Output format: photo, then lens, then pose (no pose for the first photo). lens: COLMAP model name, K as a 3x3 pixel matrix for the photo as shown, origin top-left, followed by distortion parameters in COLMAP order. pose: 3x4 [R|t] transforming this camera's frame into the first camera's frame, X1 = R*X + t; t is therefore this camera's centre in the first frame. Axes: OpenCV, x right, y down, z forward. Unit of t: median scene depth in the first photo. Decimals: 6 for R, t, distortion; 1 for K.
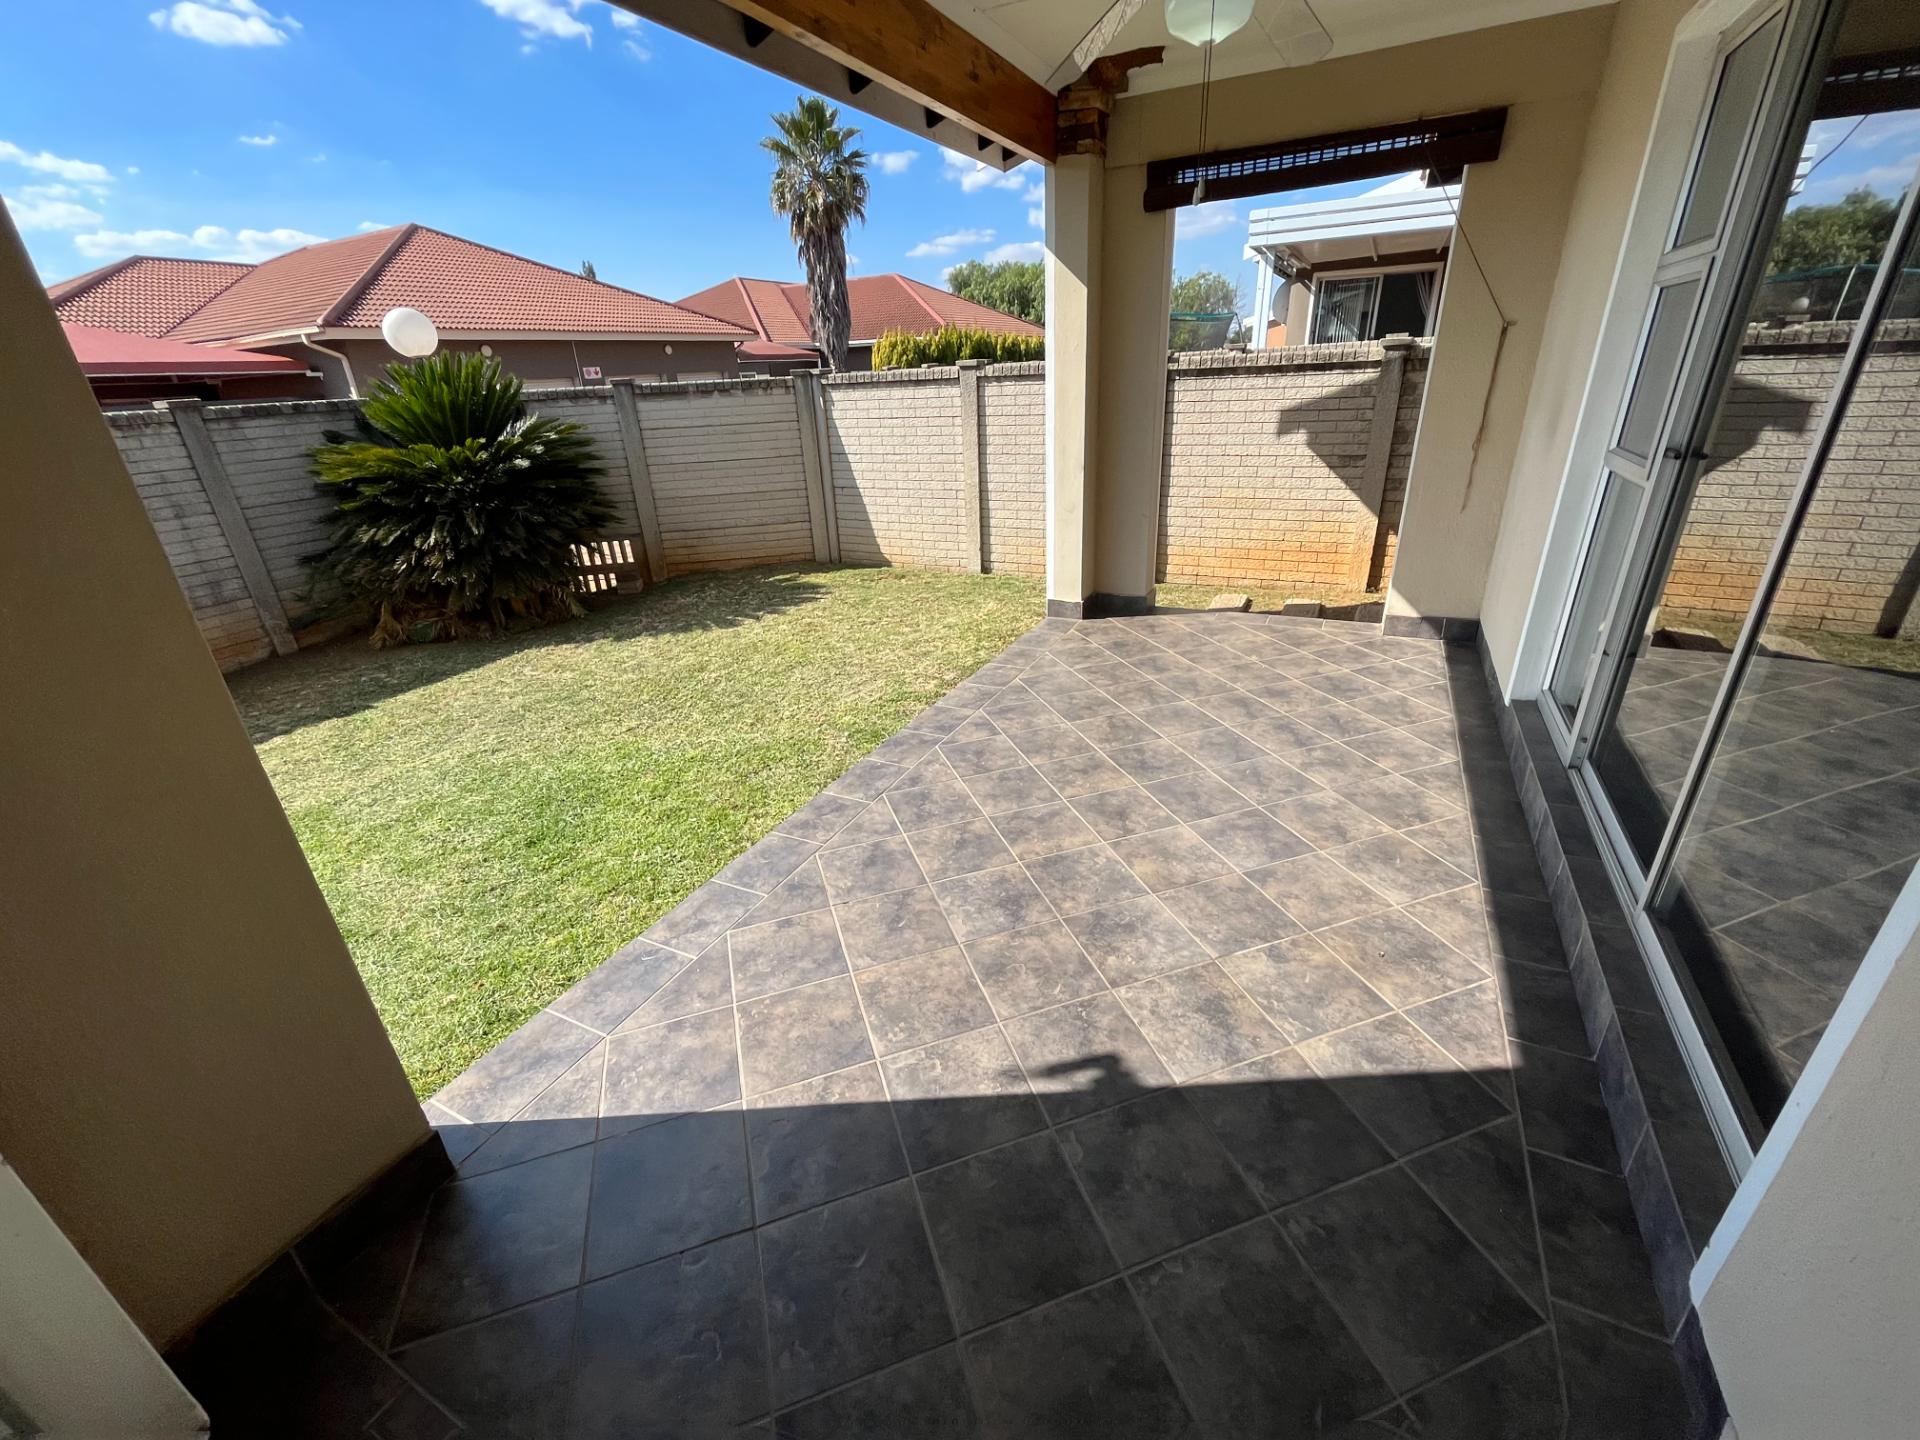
lens RADIAL K [[787.5, 0, 959.5], [0, 787.5, 716.2], [0, 0, 1]] dist [-0.001376, -0.000063]
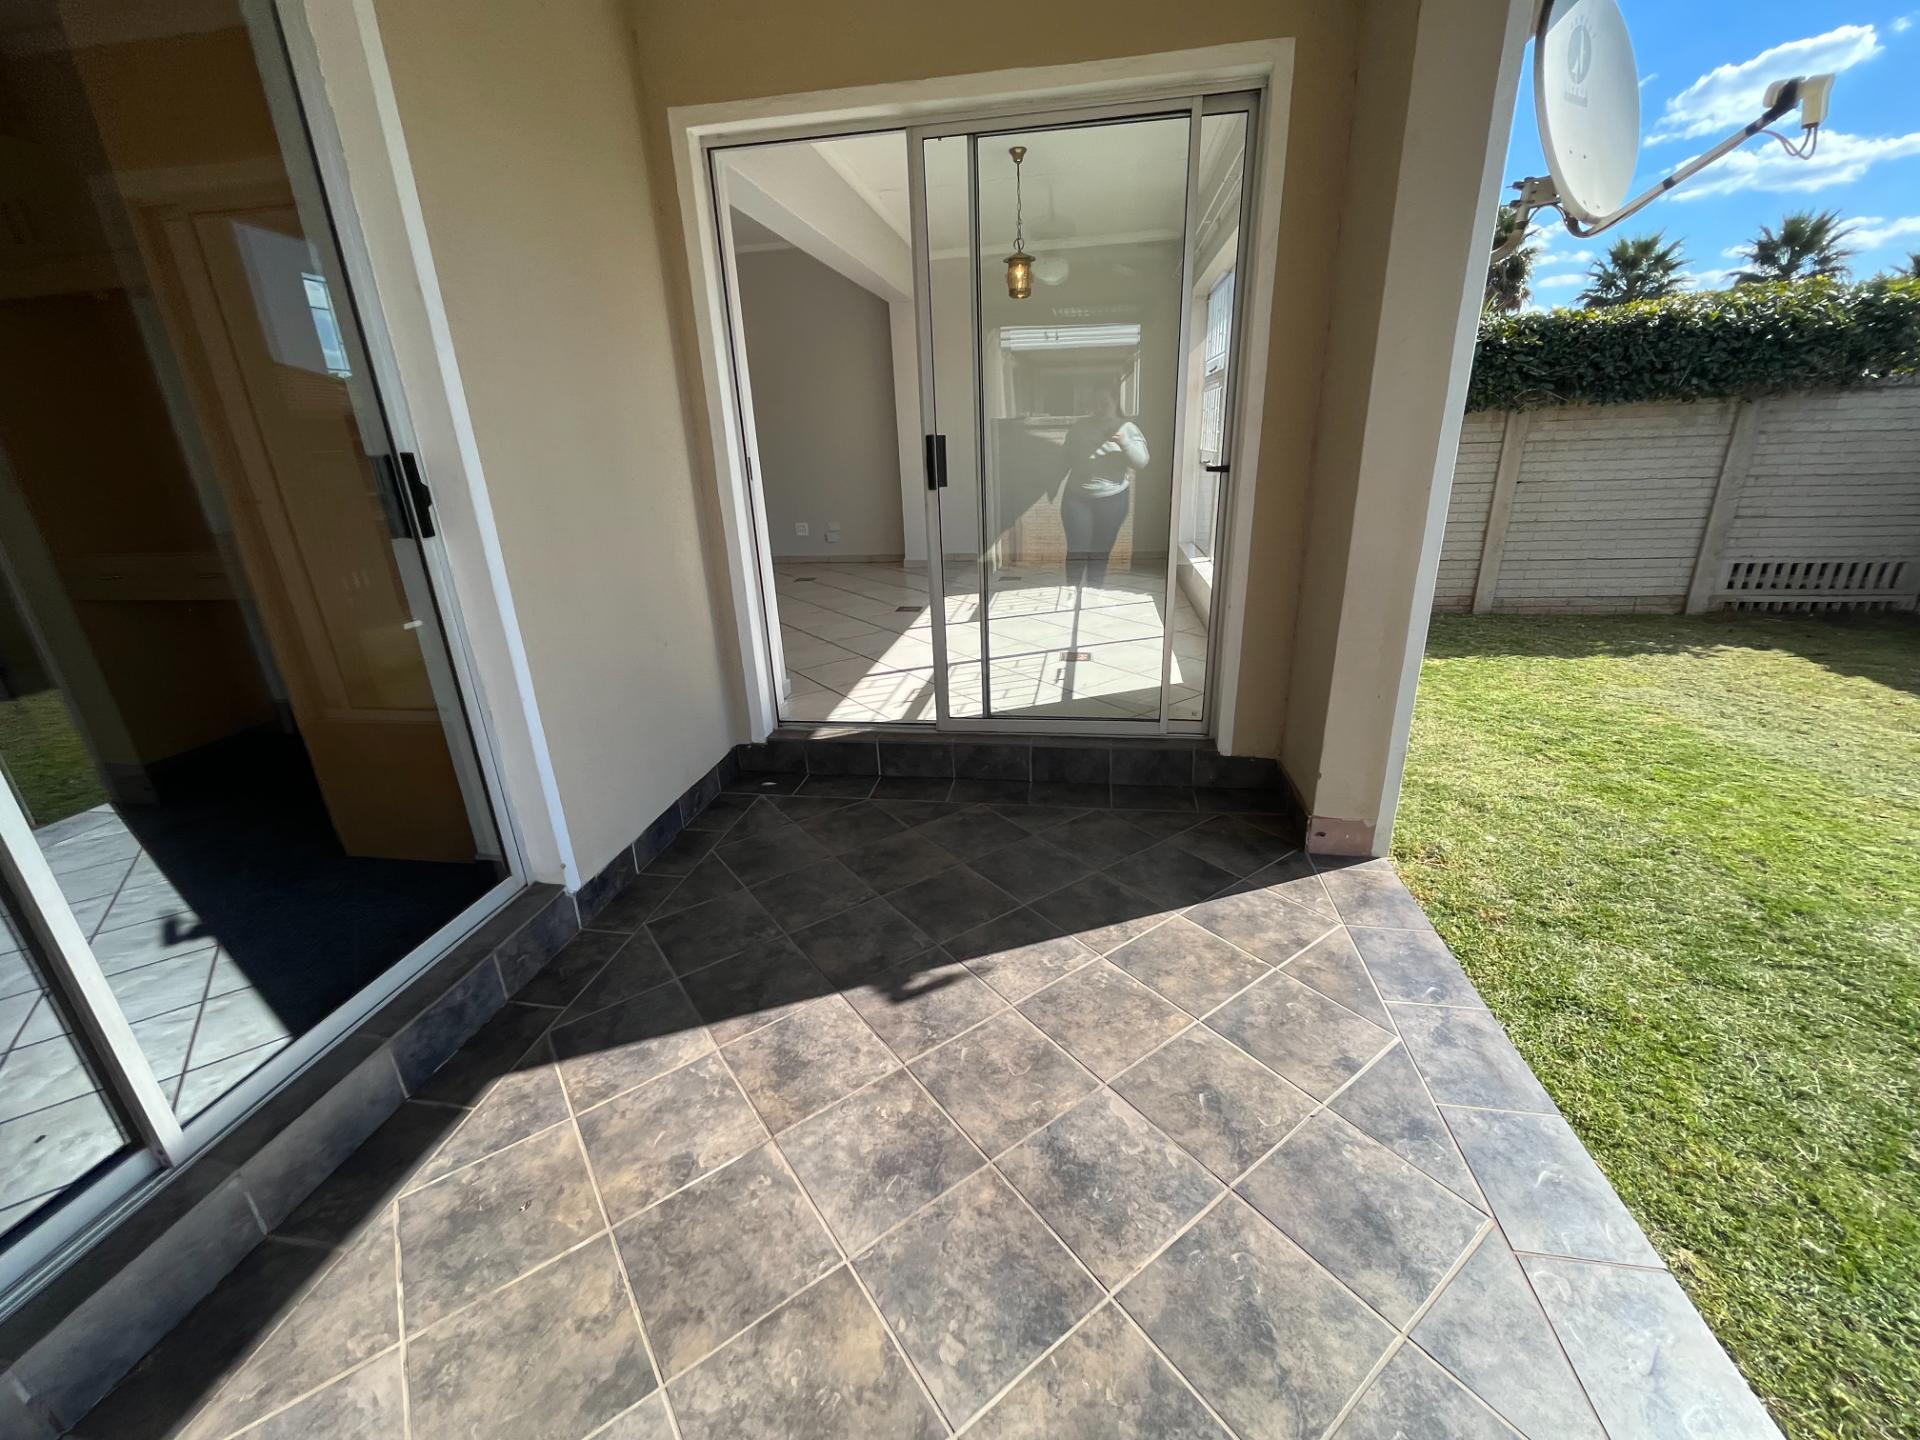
lens RADIAL K [[787.5, 0, 959.5], [0, 787.5, 716.2], [0, 0, 1]] dist [-0.001376, -0.000063]
pose [[-0.950105, 0.174475, -0.258569, 0.145612], [-0.053066, 0.726444, 0.685174, -0.260770], [0.307382, 0.664709, -0.680939, 0.677703]]
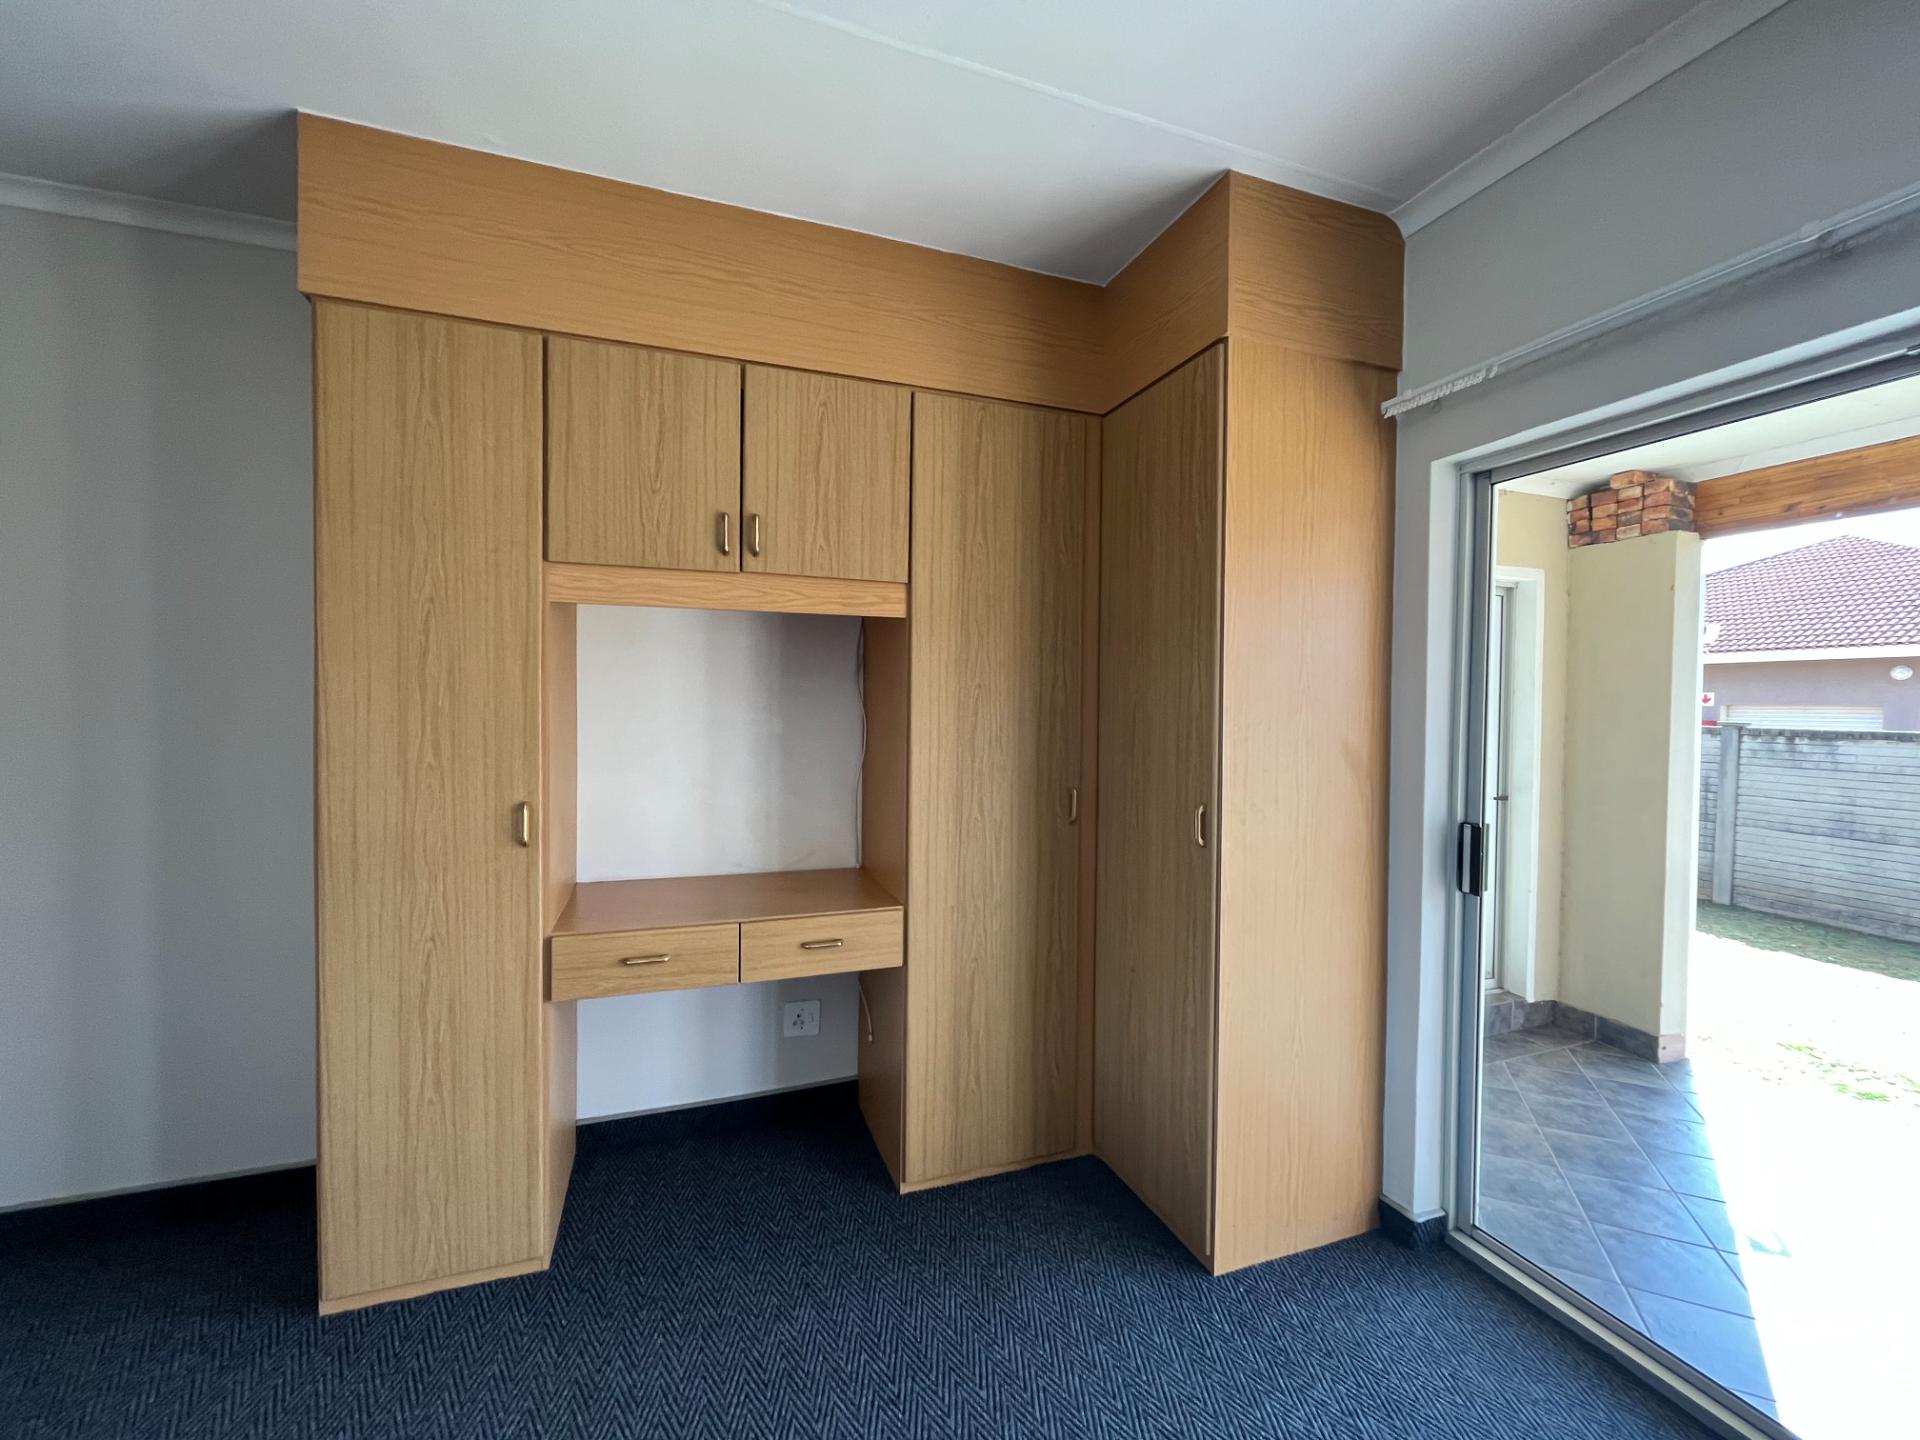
lens RADIAL K [[780.8, 0, 959.2], [0, 780.8, 714.9], [0, 0, 1]] dist [-0.001172, -0.000122]
pose [[-0.678879, 0.046205, -0.732795, 0.911557], [-0.282984, 0.904454, 0.319191, -0.182347], [0.677528, 0.424062, -0.600939, 0.230827]]
